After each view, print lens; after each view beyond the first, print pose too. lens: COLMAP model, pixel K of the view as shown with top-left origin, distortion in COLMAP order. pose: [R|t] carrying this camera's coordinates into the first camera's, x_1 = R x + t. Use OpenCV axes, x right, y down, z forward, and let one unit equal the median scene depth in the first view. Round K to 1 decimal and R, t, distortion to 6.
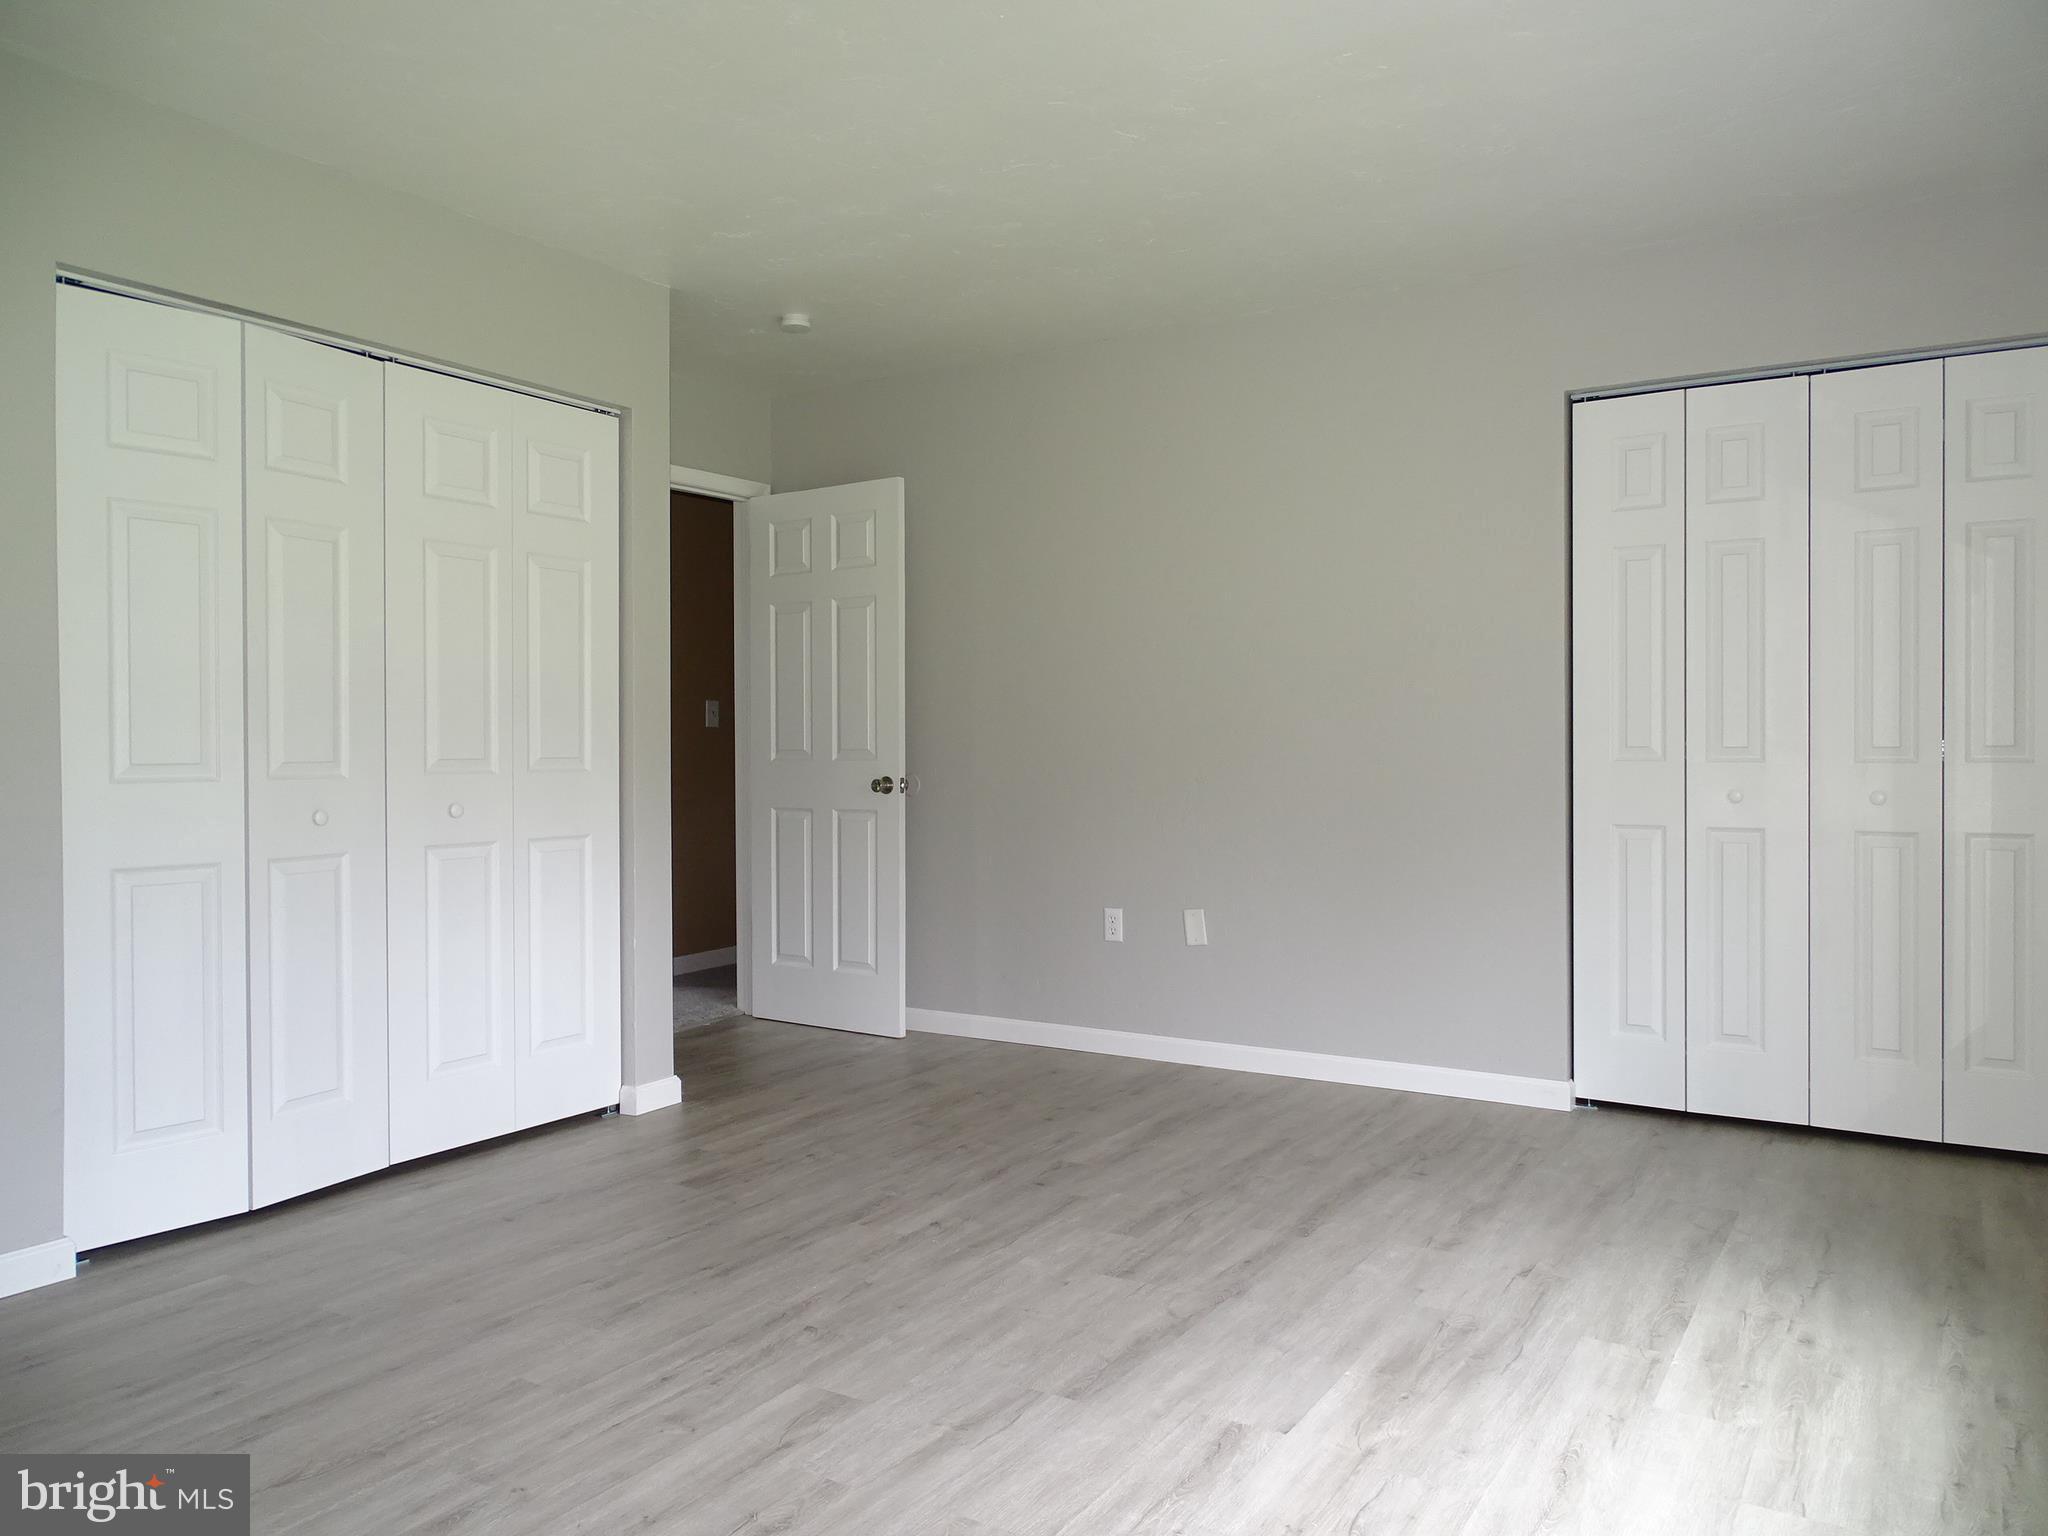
lens RADIAL K [[1465.0, 0, 1034.4], [0, 1465.0, 759.2], [0, 0, 1]] dist [-0.009971, -0.000307]
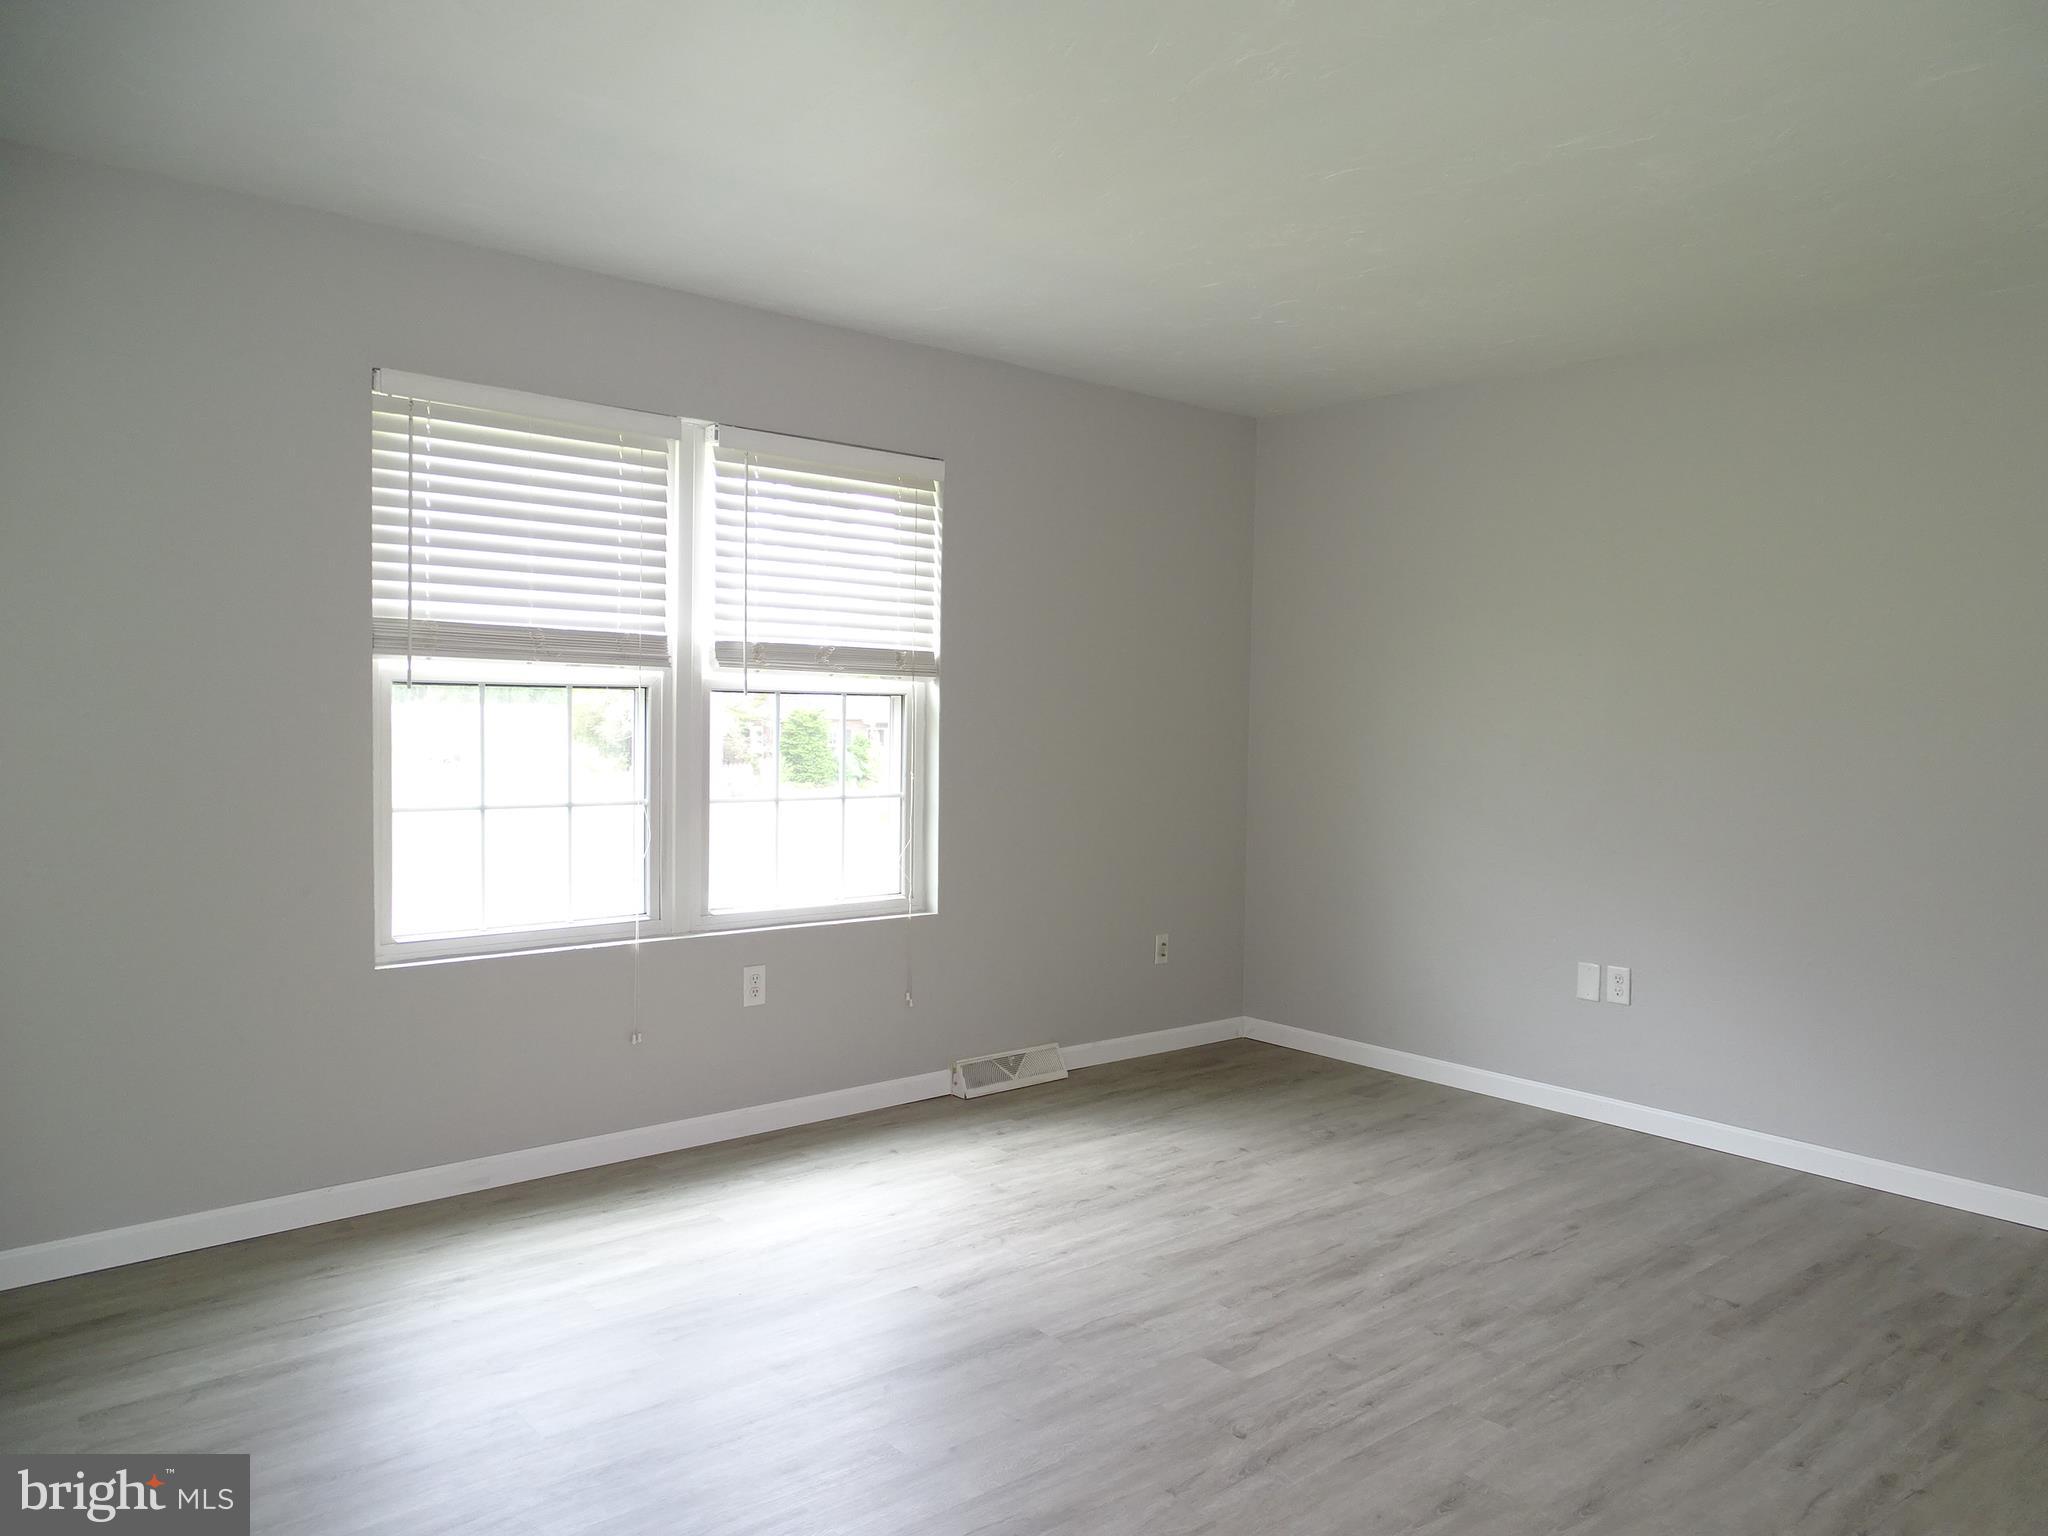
lens RADIAL K [[1462.5, 0, 1030.2], [0, 1462.5, 767.4], [0, 0, 1]] dist [0.013181, -0.001930]
pose [[-0.956694, -0.024448, 0.290066, -0.260934], [-0.011004, 0.998792, 0.047888, -0.095450], [-0.290886, 0.042622, -0.955808, 1.749013]]
